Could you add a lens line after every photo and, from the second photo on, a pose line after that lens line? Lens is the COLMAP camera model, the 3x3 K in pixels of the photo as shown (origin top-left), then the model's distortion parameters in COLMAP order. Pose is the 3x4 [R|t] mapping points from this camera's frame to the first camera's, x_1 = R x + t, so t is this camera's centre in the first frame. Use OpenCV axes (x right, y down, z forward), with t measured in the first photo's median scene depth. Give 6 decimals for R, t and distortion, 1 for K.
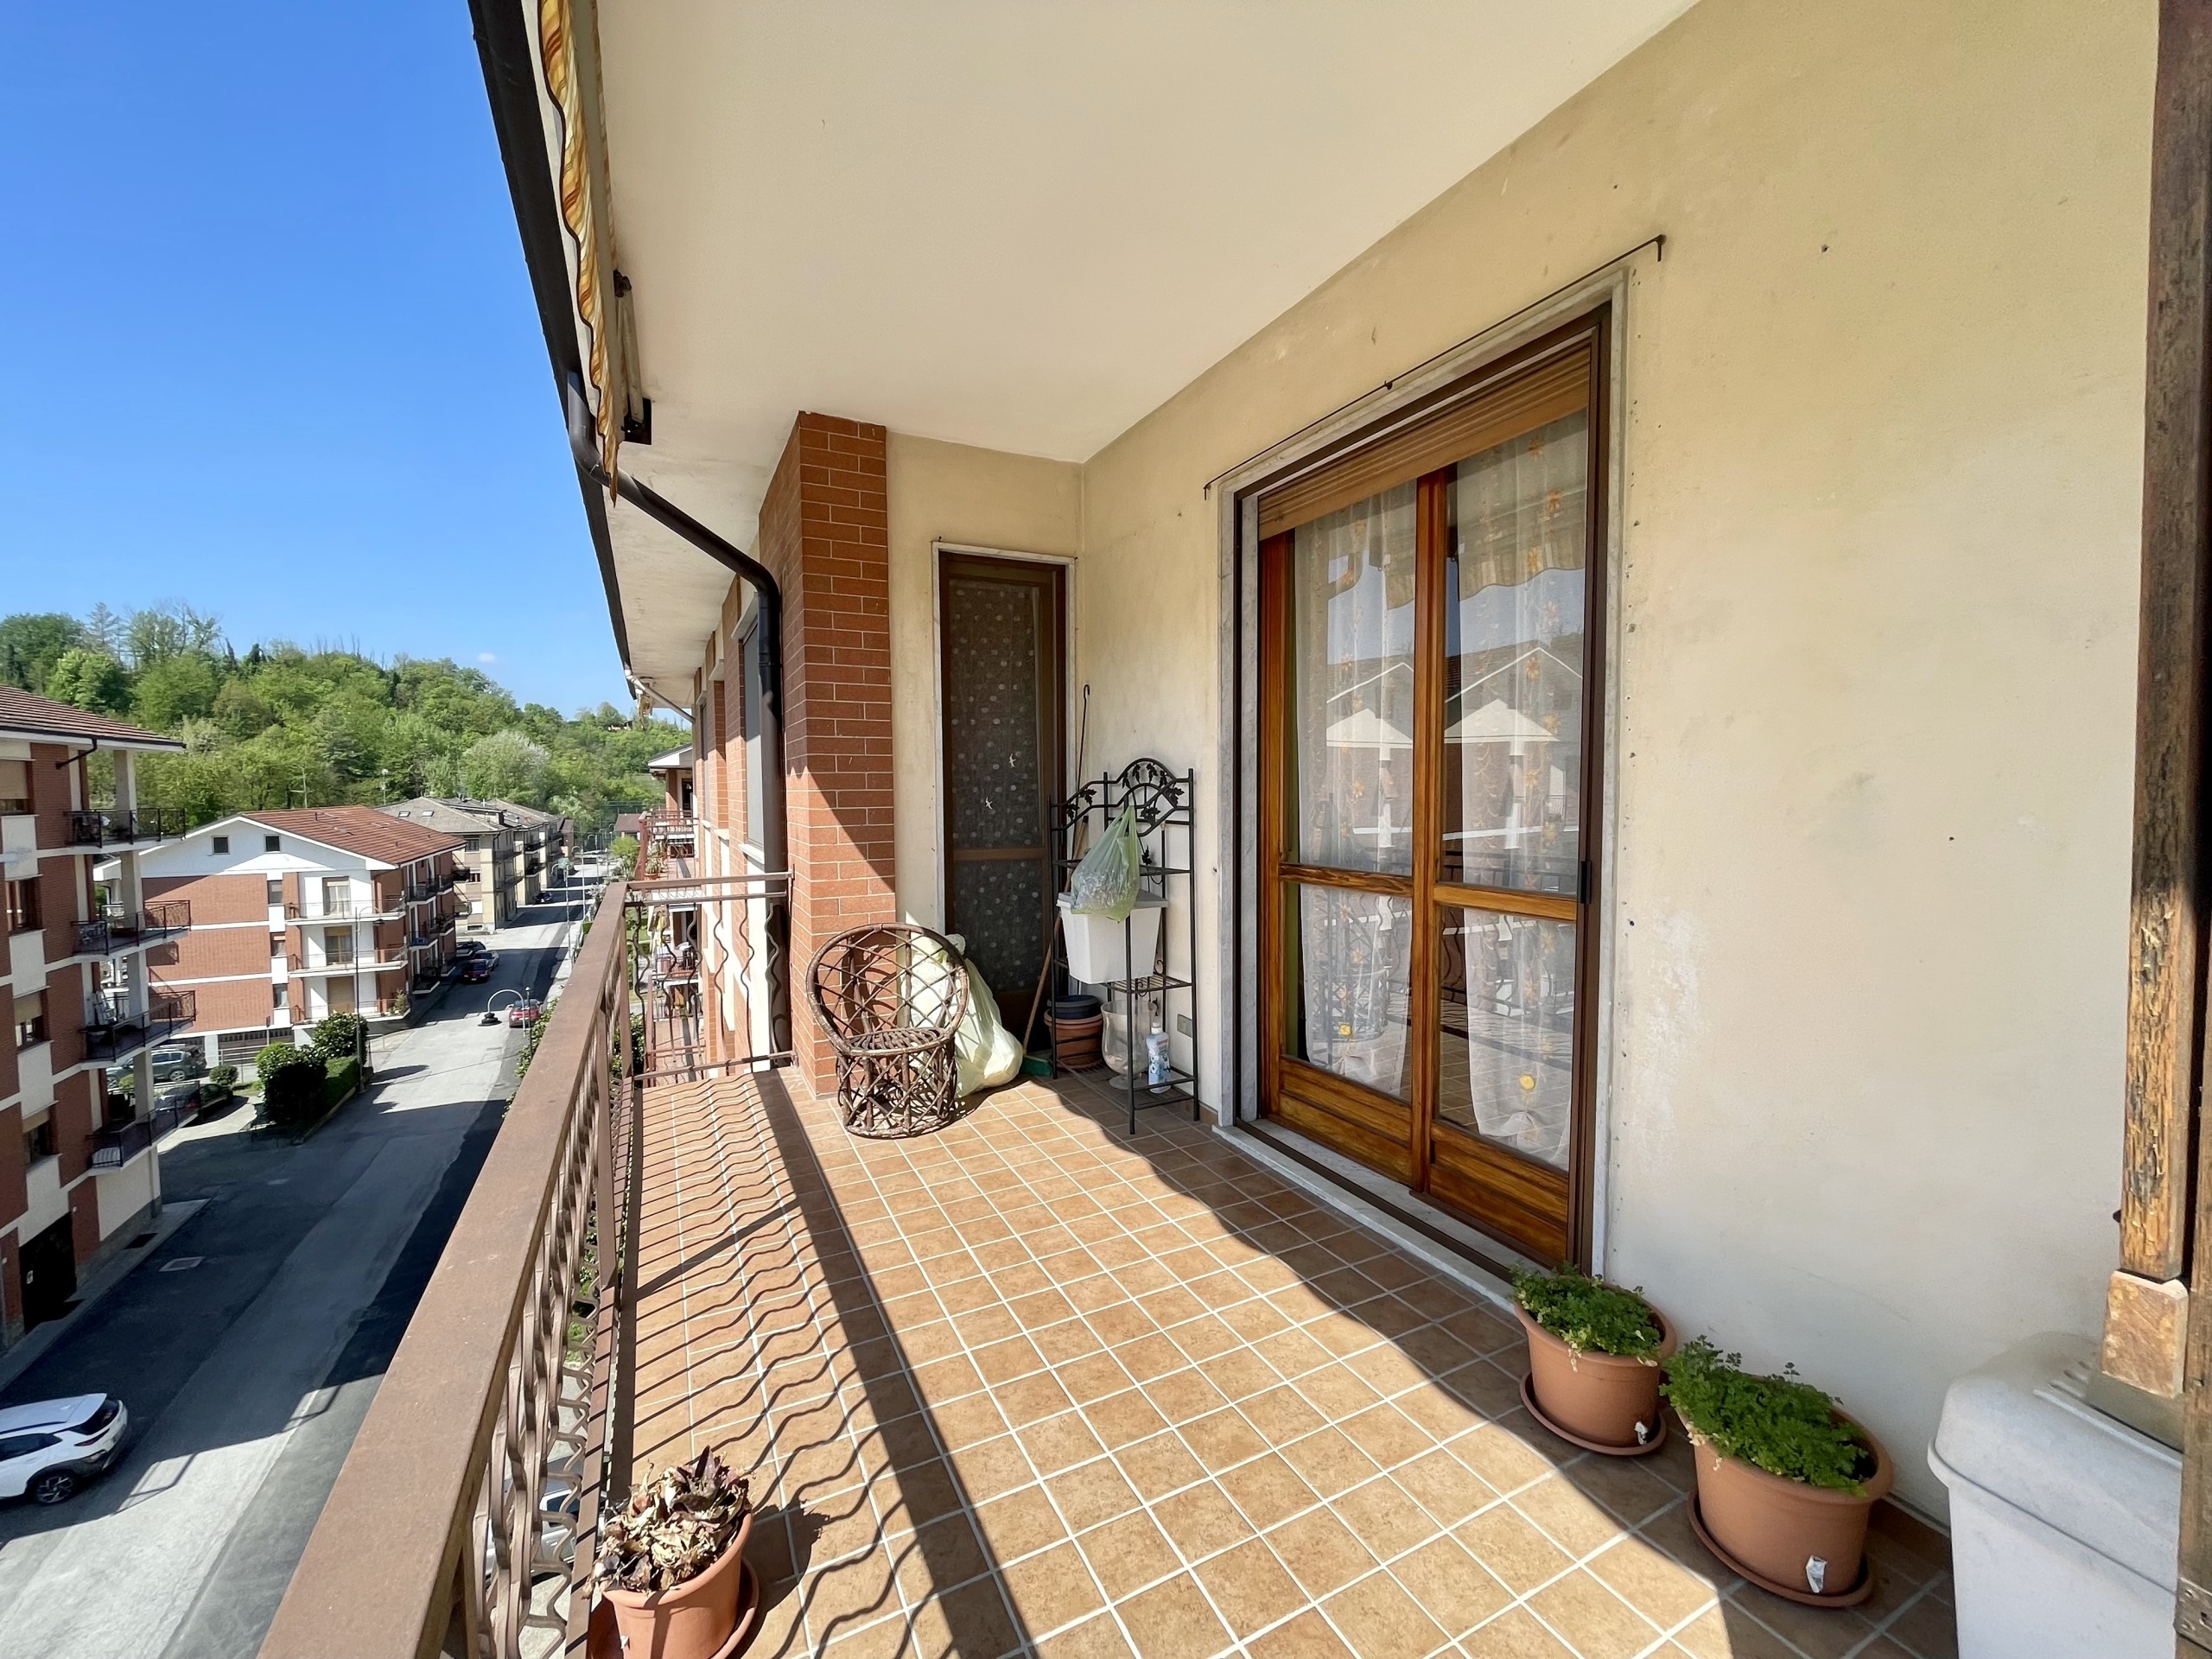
lens RADIAL K [[895.7, 0, 1106.0], [0, 895.7, 829.5], [0, 0, 1]] dist [-0.001562, -0.000101]
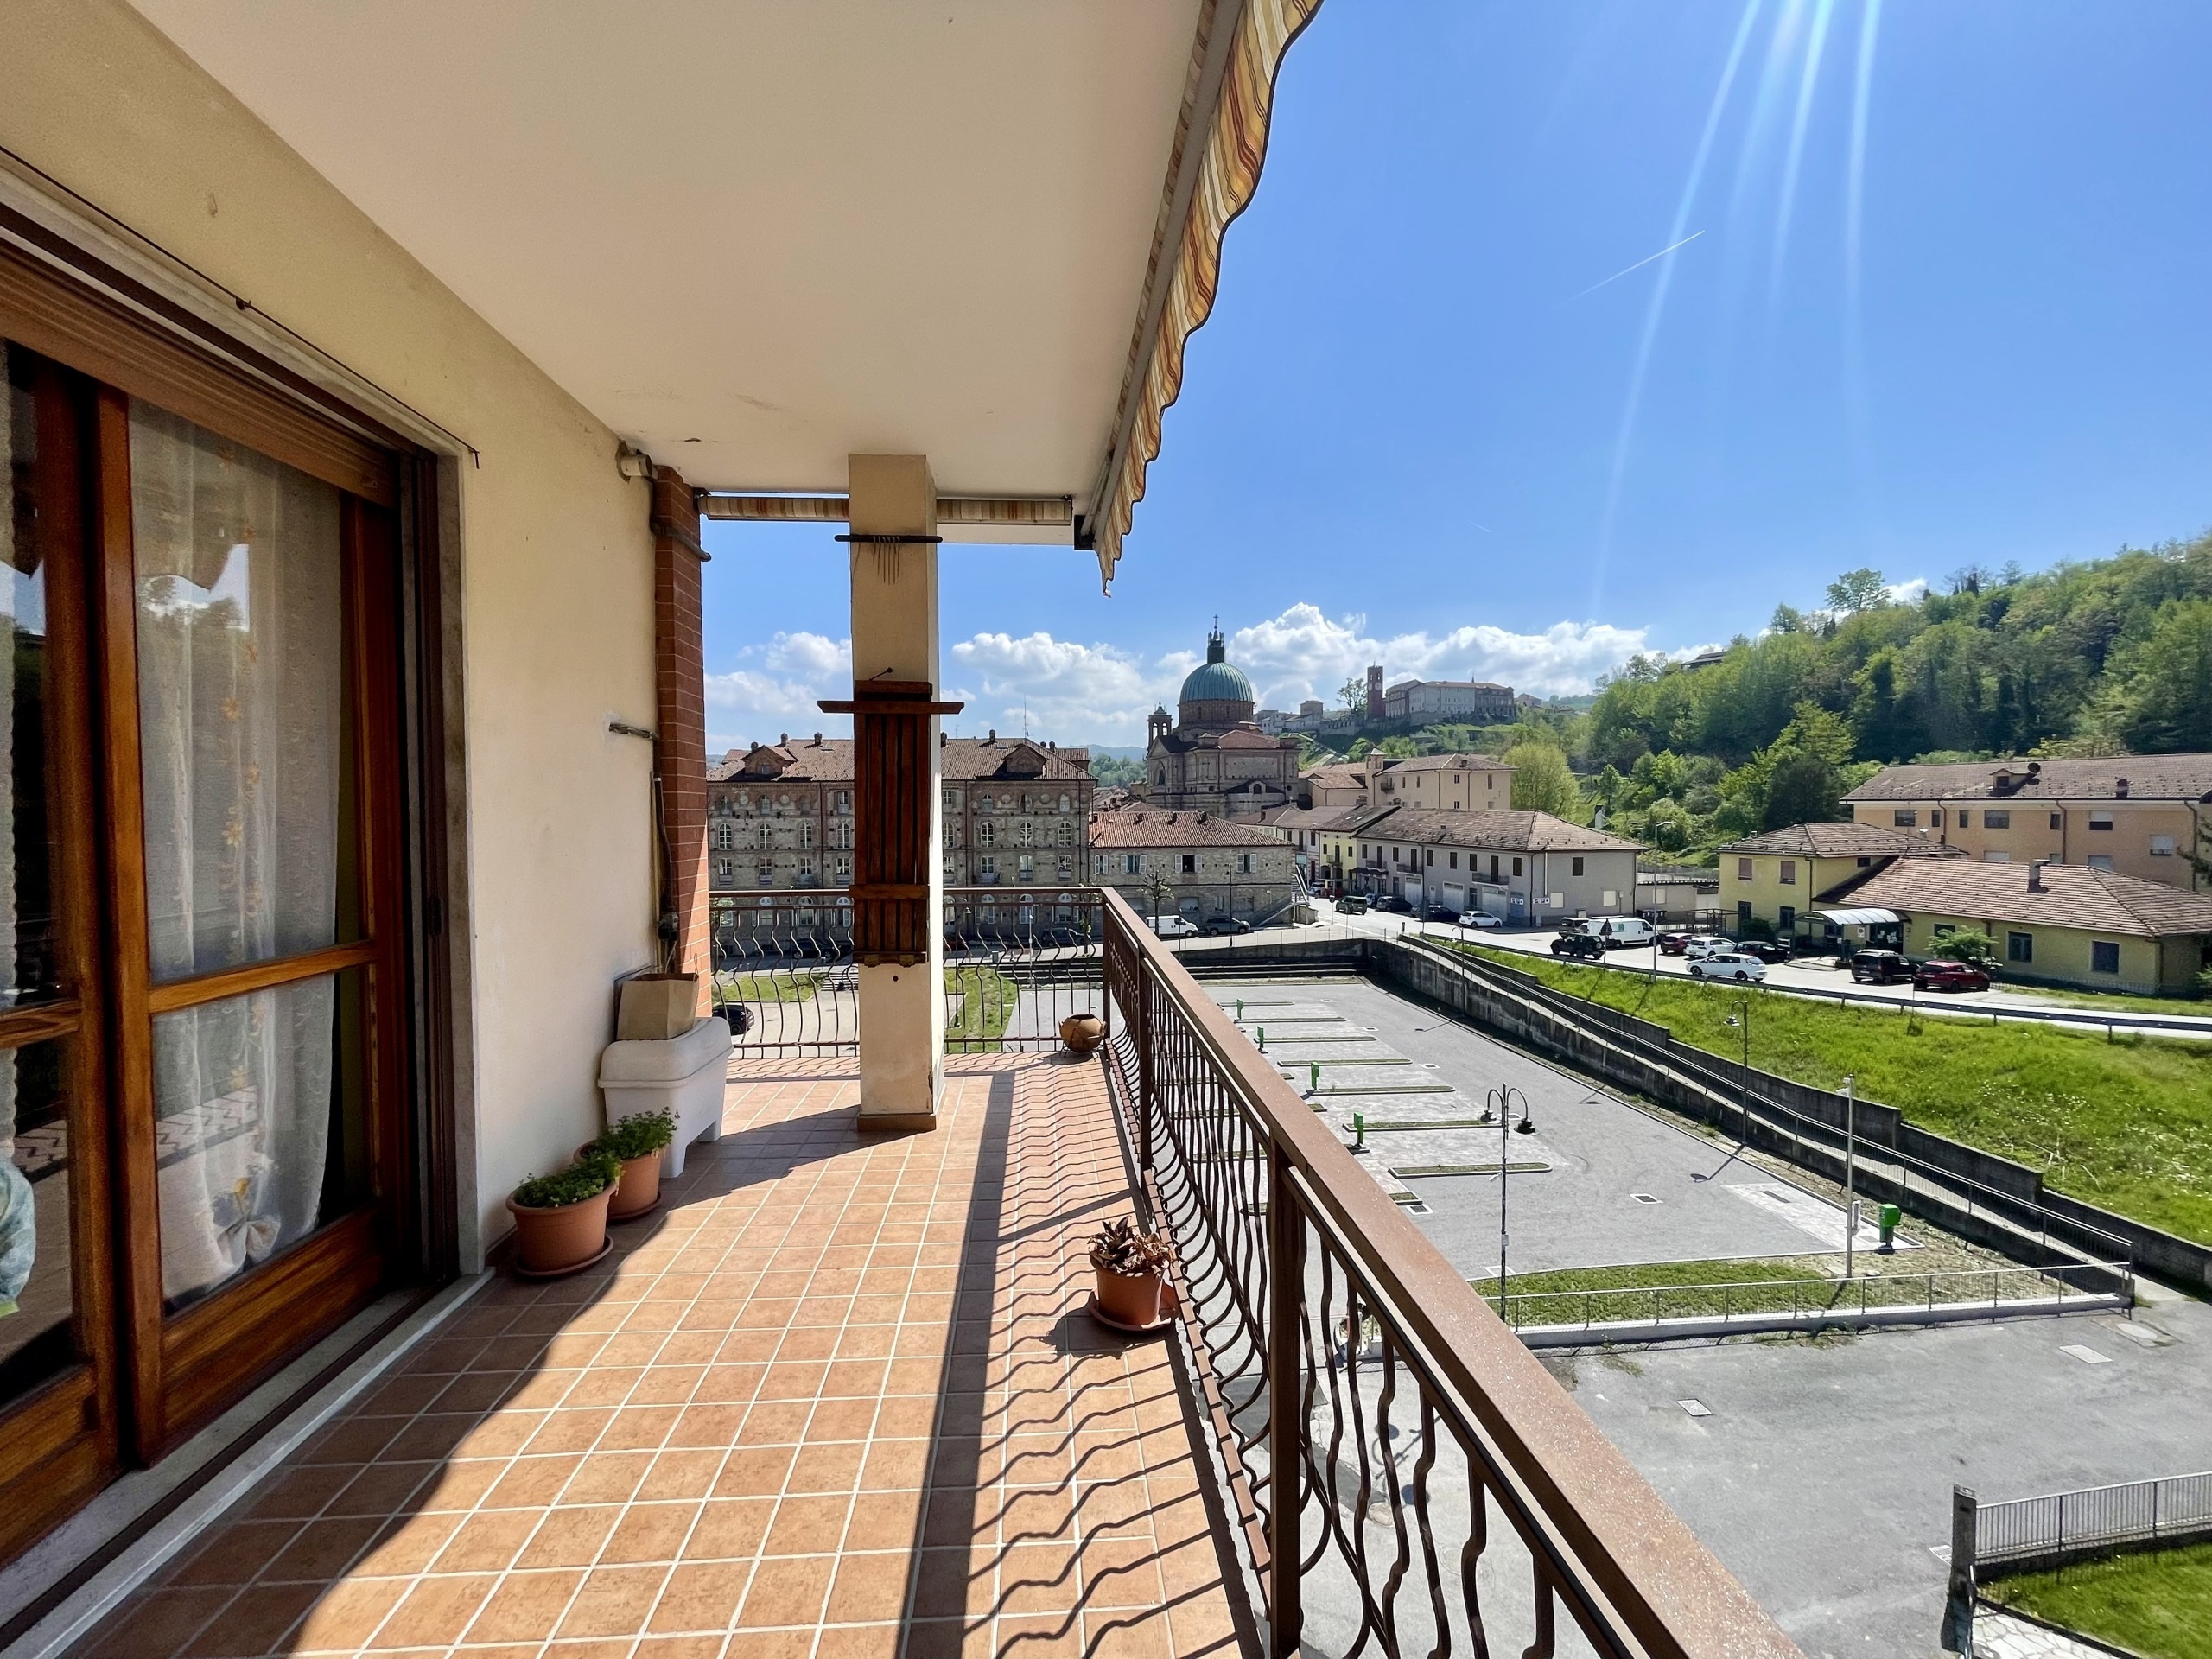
lens RADIAL K [[895.7, 0, 1106.0], [0, 895.7, 829.5], [0, 0, 1]] dist [-0.001562, -0.000101]
pose [[-0.925002, 0.003715, 0.379944, -0.807168], [0.033028, 0.996953, 0.070661, -0.120650], [-0.378524, 0.077911, -0.922307, 1.874864]]
